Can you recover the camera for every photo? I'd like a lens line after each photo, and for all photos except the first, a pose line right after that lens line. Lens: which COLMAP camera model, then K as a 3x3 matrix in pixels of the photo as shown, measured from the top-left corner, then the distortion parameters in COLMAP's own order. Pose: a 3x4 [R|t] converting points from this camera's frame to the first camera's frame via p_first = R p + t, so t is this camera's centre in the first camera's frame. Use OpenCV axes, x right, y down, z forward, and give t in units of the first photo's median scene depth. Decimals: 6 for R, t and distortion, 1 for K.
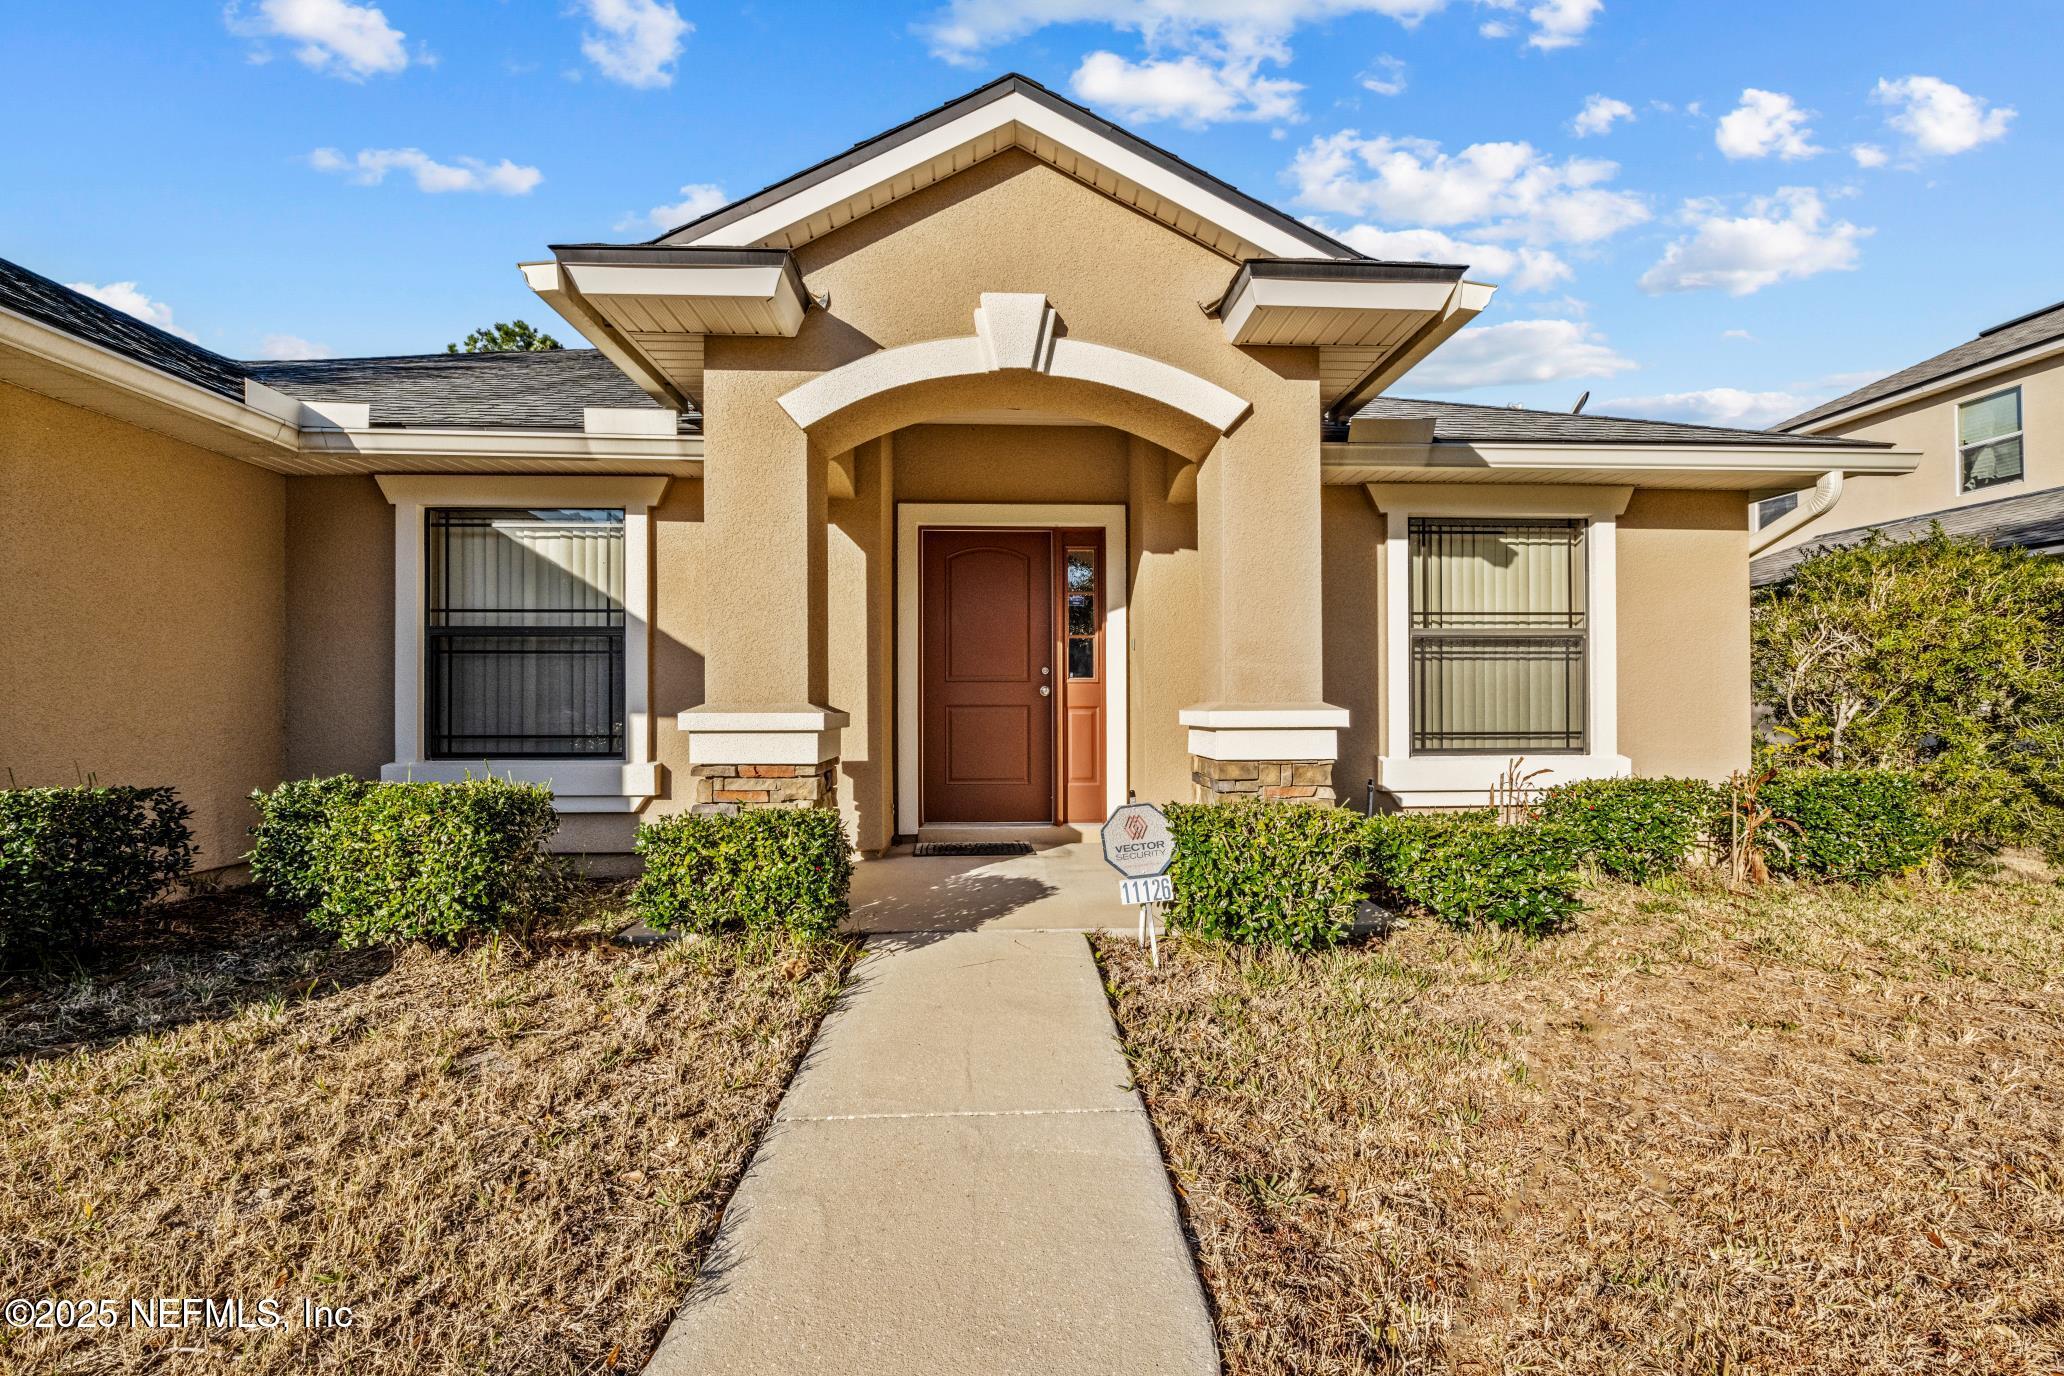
lens RADIAL K [[814.5, 0, 1035.0], [0, 814.5, 704.8], [0, 0, 1]] dist [-0.009097, -0.000011]
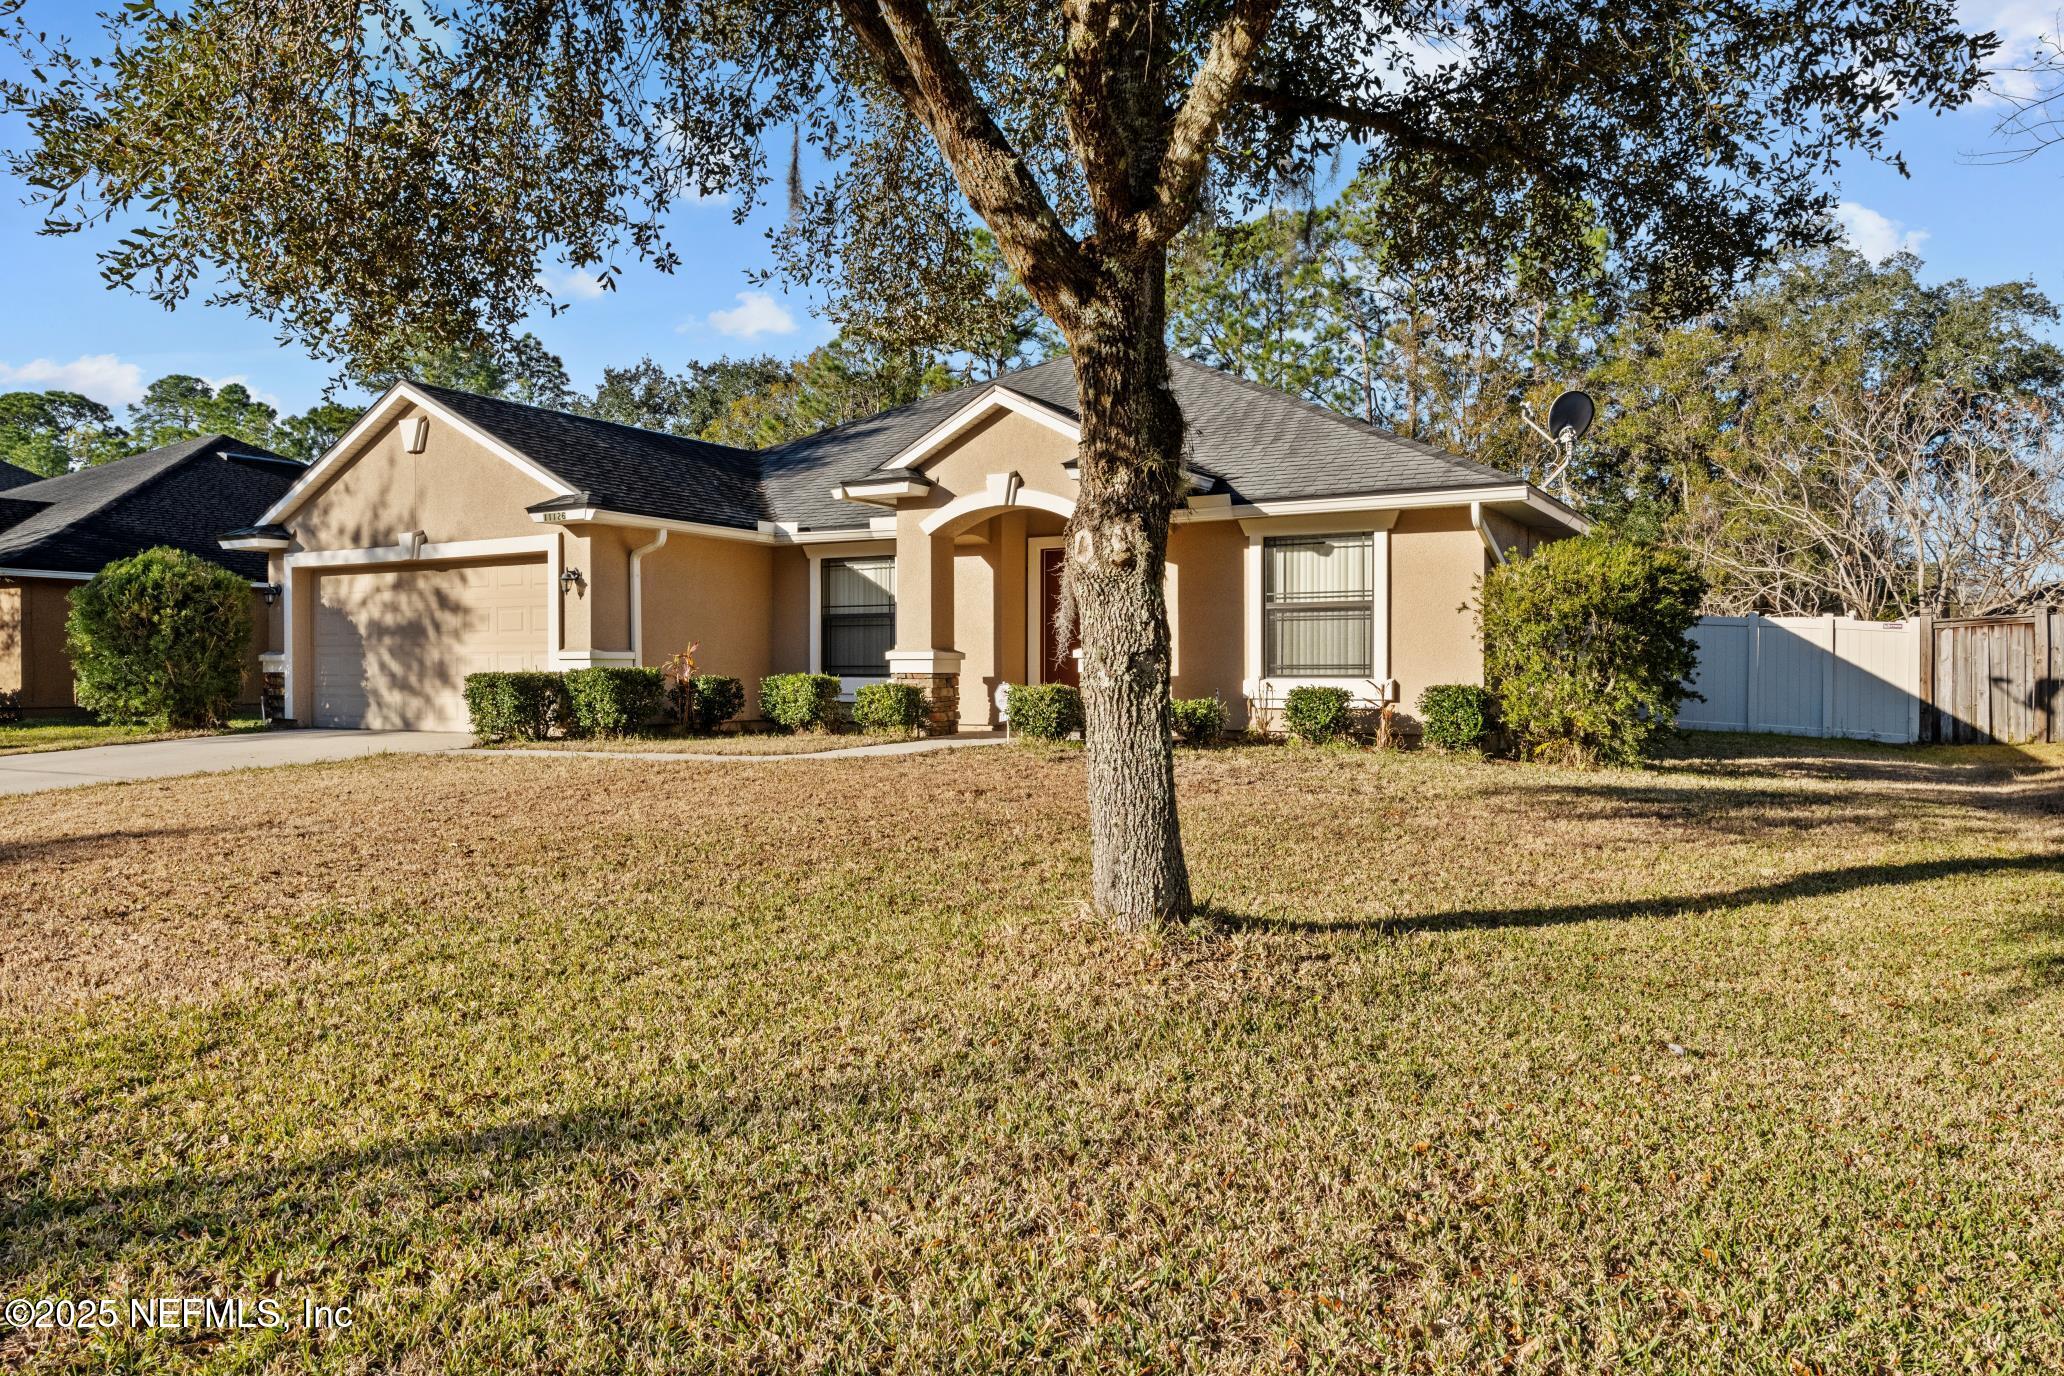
lens RADIAL K [[1390.6, 0, 1032.0], [0, 1390.6, 688.0], [0, 0, 1]] dist [-0.001160, -0.000778]
pose [[0.837936, 0.005966, -0.545735, 1.690374], [0.001083, 0.999920, 0.012594, 0.048272], [0.545767, -0.011144, 0.837863, -1.742881]]
